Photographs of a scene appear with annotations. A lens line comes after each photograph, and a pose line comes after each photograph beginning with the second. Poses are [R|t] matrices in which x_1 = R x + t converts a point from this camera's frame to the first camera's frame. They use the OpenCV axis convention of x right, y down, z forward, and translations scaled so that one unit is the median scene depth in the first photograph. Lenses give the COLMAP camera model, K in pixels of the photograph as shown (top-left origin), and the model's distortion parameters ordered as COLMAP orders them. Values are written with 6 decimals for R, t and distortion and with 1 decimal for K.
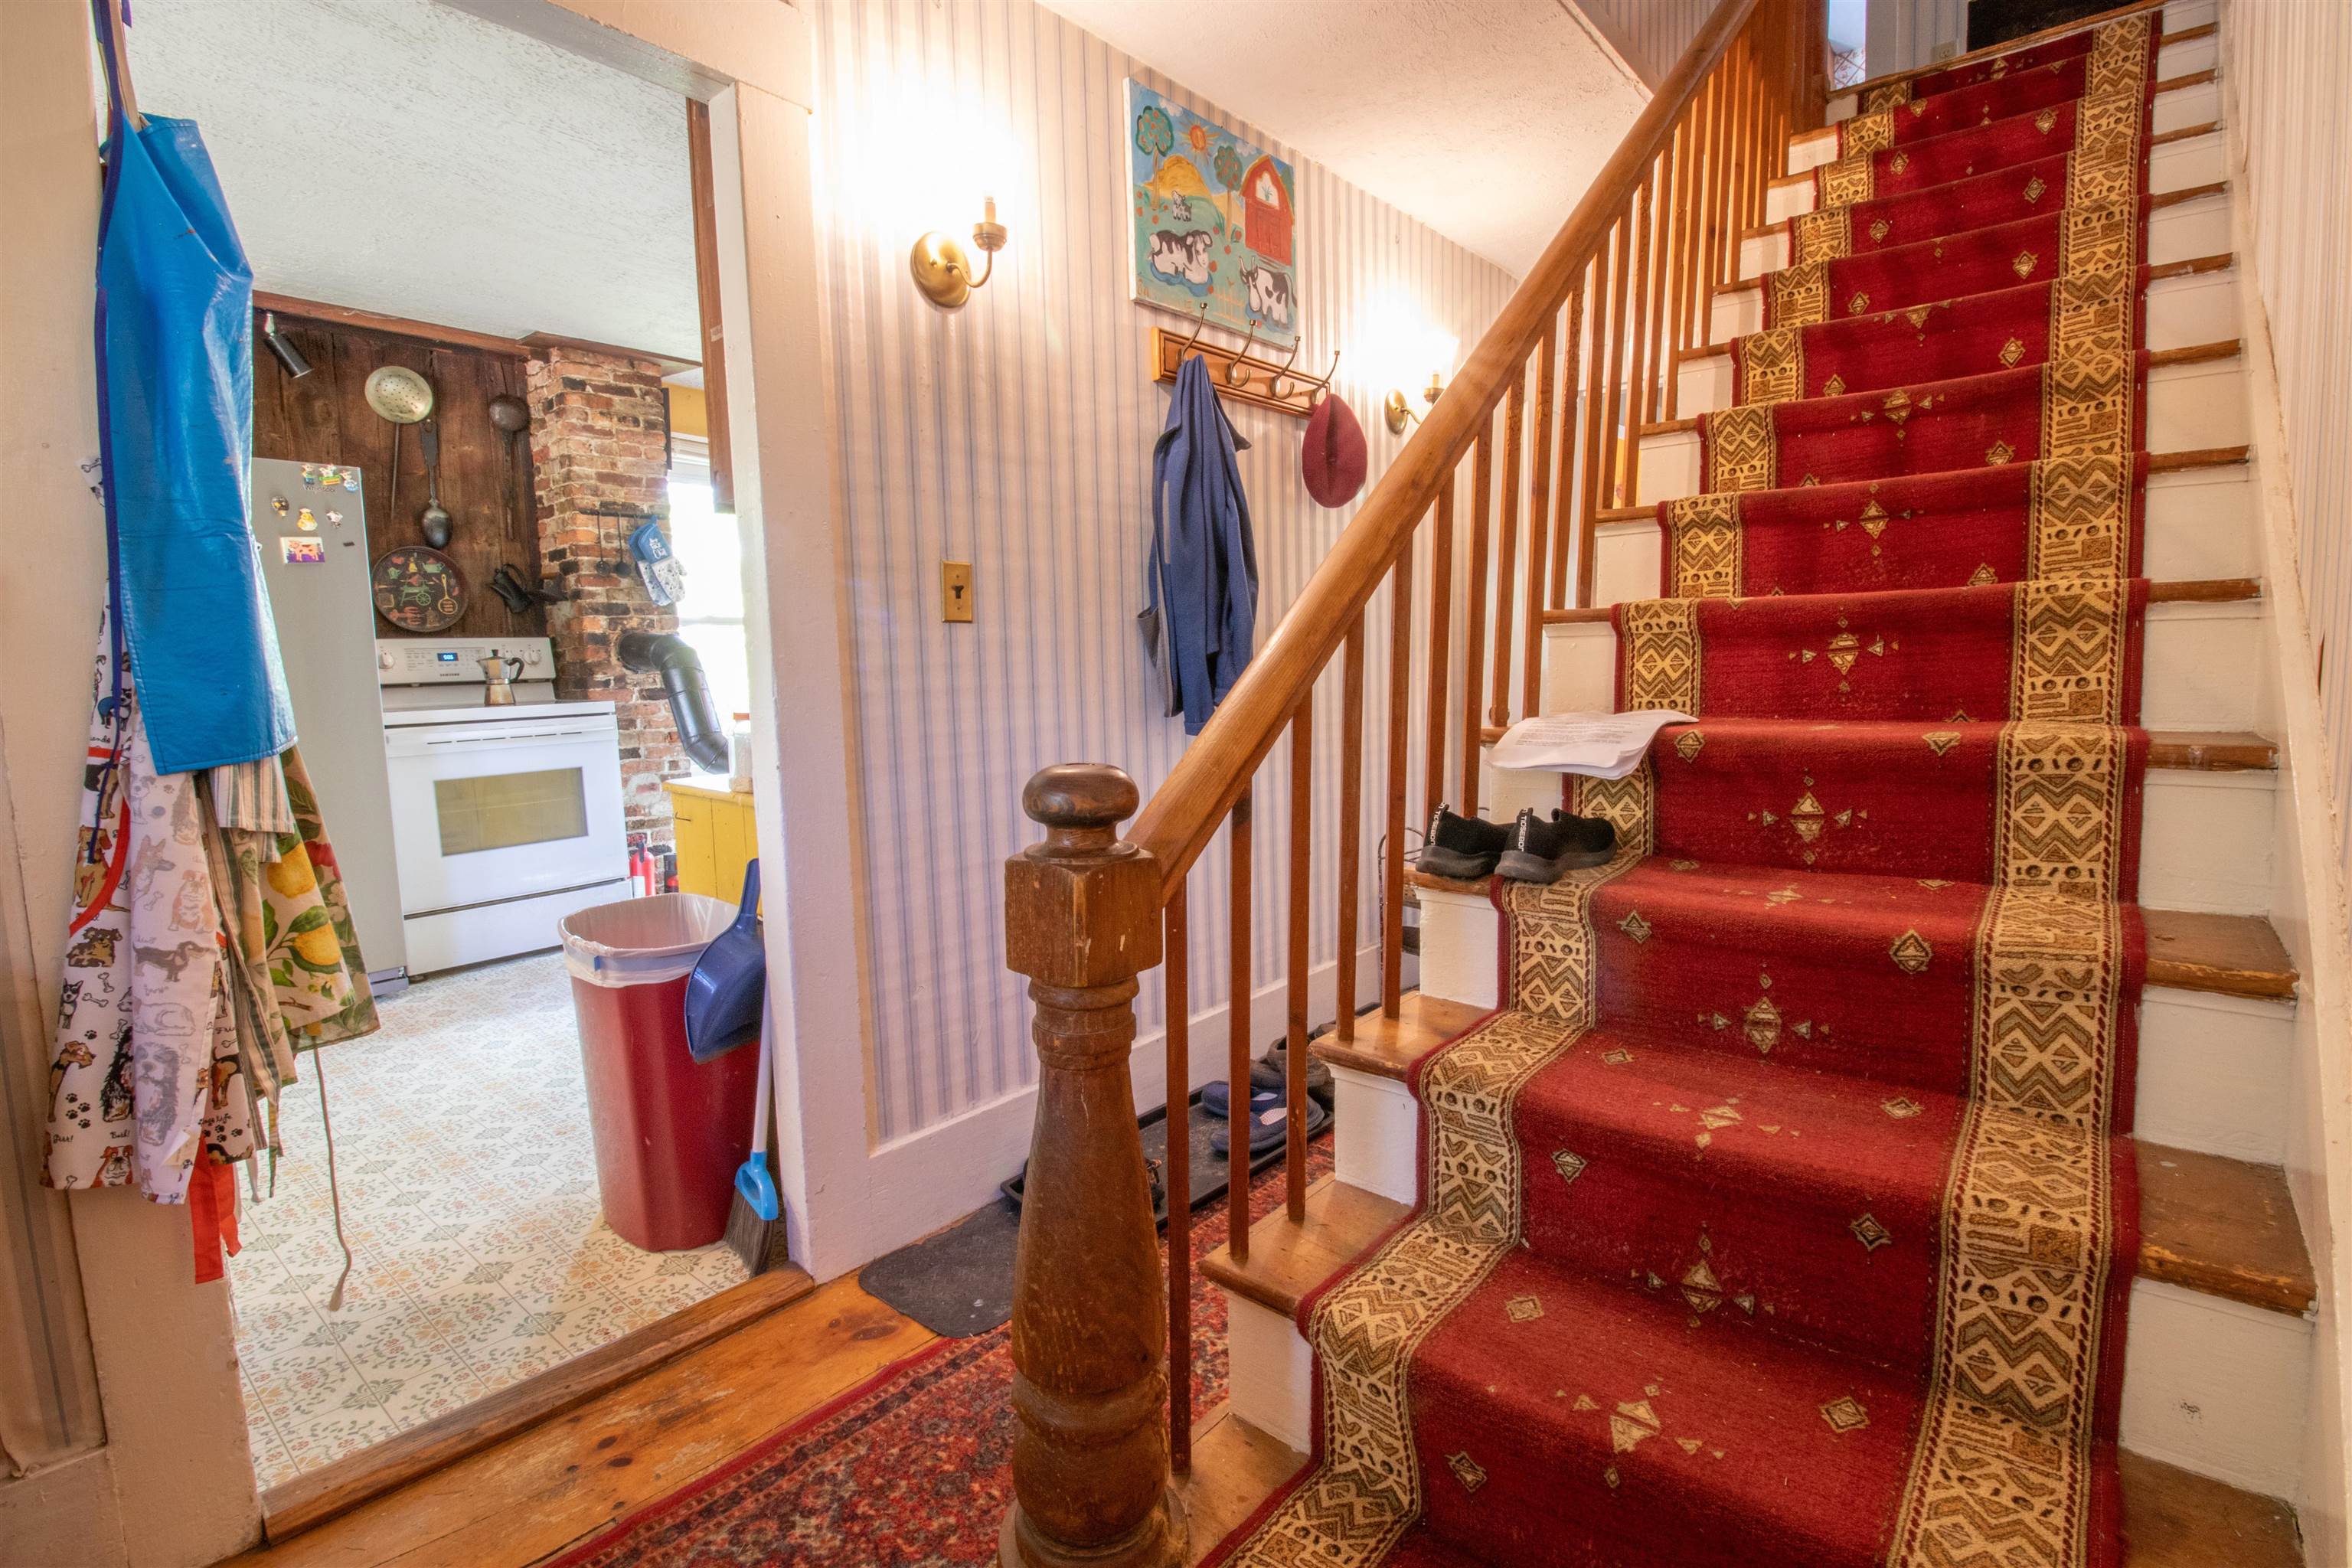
lens RADIAL K [[1084.9, 0, 1179.9], [0, 1084.9, 768.9], [0, 0, 1]] dist [0.001499, 0.001130]
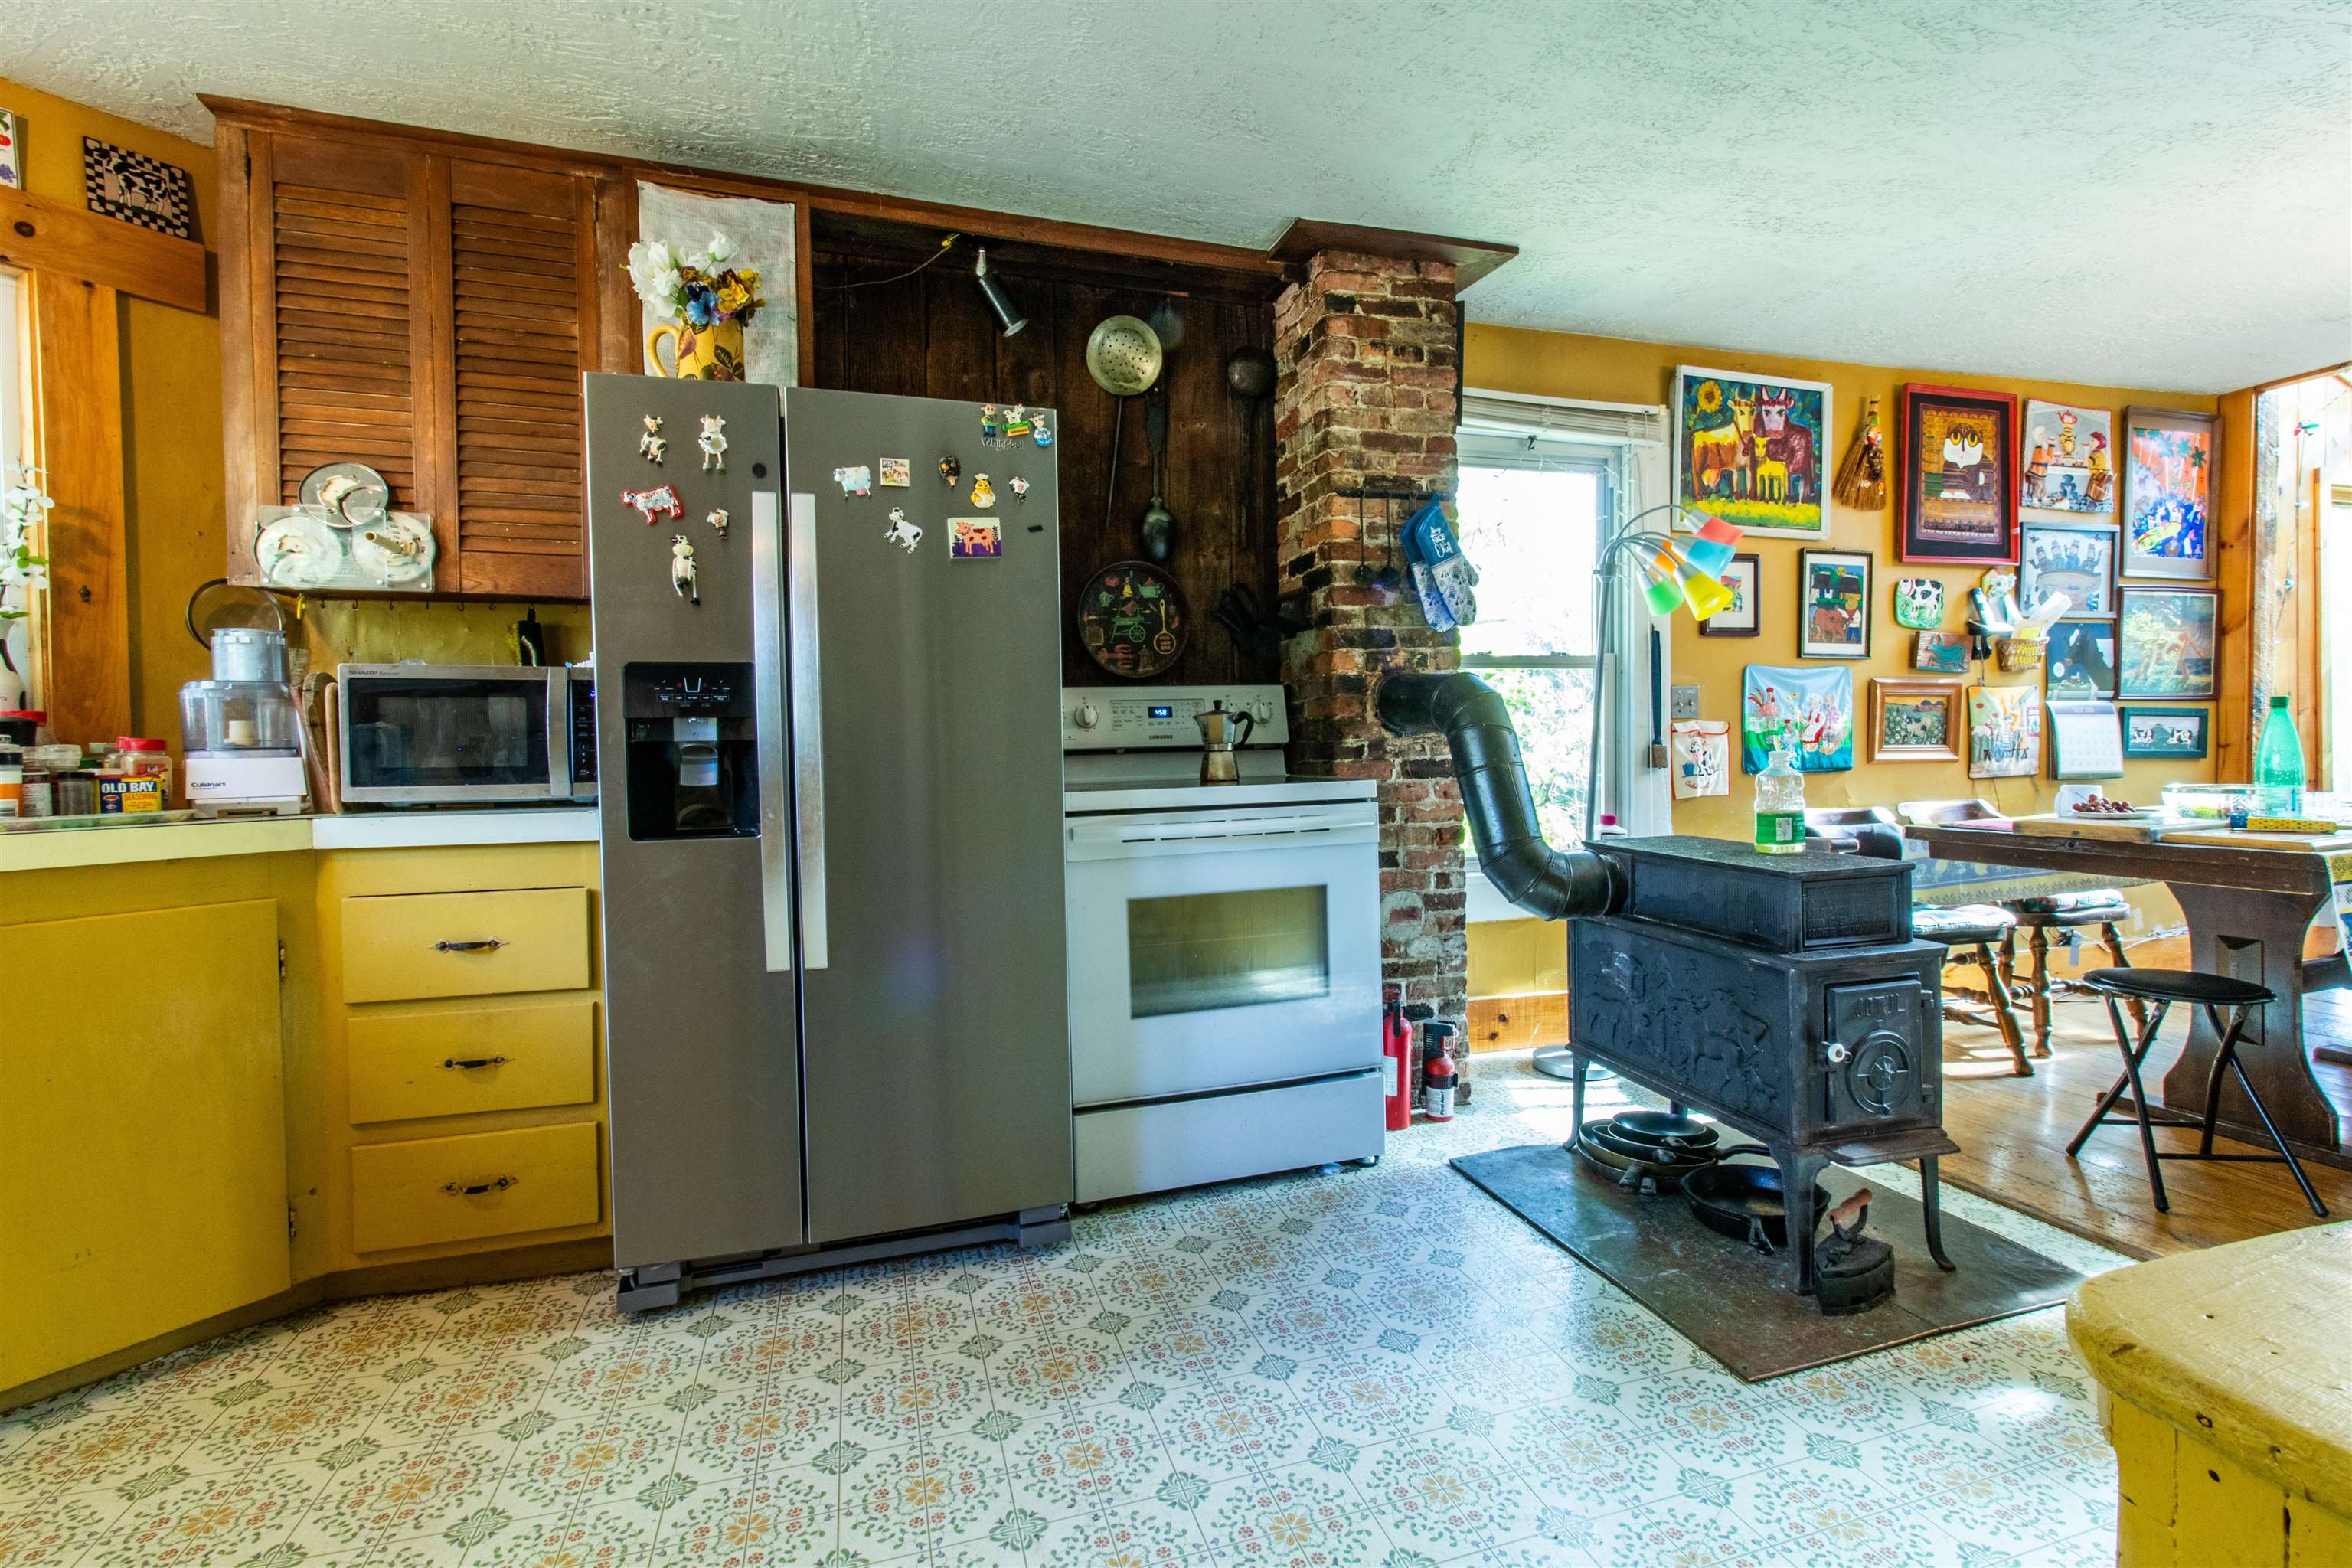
lens RADIAL K [[1084.9, 0, 1177.7], [0, 1084.9, 779.4], [0, 0, 1]] dist [0.001499, 0.001130]
pose [[0.831627, 0.023042, -0.554857, -0.259351], [-0.055520, 0.997583, -0.041785, -0.029176], [0.552553, 0.065555, 0.830896, 0.403415]]
